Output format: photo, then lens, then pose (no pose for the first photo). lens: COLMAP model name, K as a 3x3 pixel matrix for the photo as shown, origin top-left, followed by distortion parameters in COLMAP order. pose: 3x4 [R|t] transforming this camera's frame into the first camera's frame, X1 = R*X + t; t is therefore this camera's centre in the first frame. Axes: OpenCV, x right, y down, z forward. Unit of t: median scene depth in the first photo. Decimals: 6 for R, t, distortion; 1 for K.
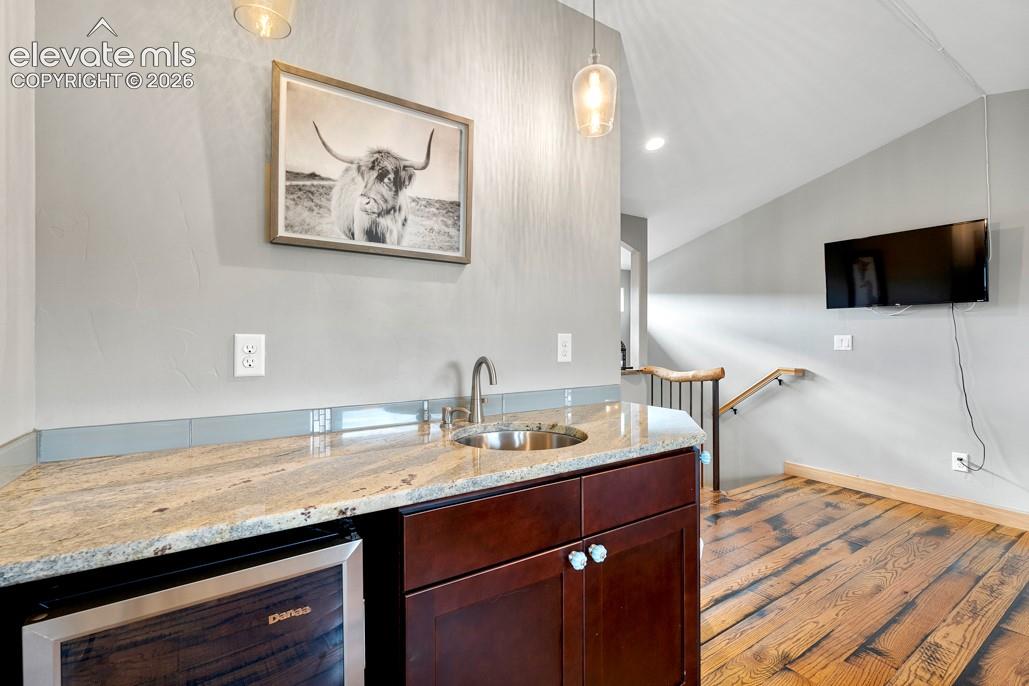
lens RADIAL K [[458.4, 0, 513.3], [0, 458.4, 328.9], [0, 0, 1]] dist [-0.002522, -0.000574]
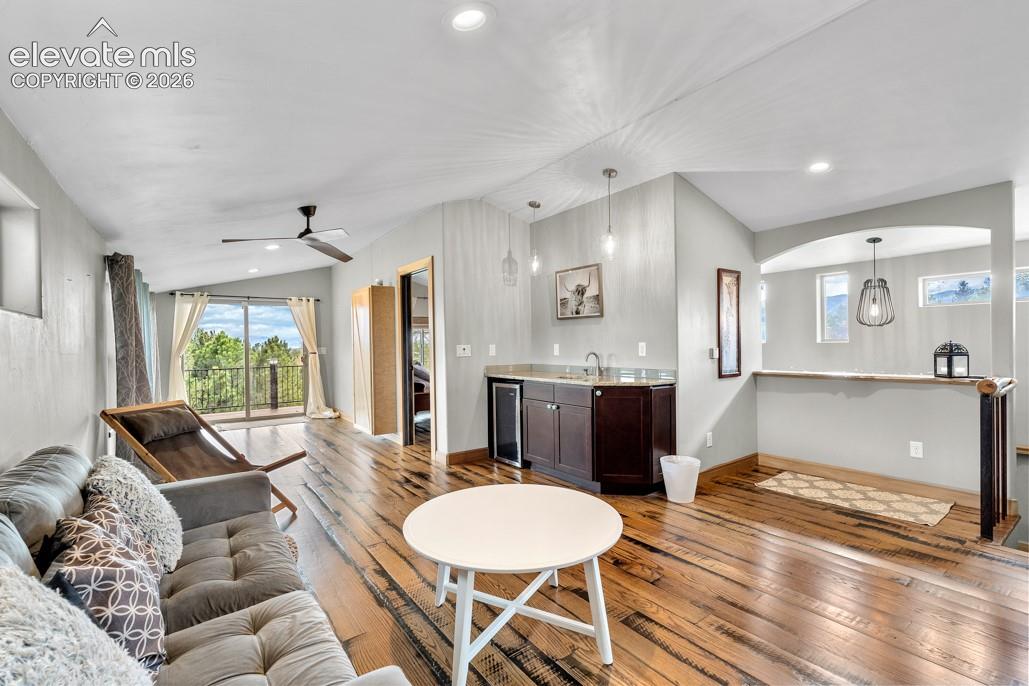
lens RADIAL K [[454.3, 0, 512.8], [0, 454.3, 338.3], [0, 0, 1]] dist [-0.001164, 0.000116]
pose [[0.037217, -0.015520, -0.999187, 2.733431], [0.030764, 0.999423, -0.014377, 0.003554], [0.998834, -0.030204, 0.037673, 0.424951]]
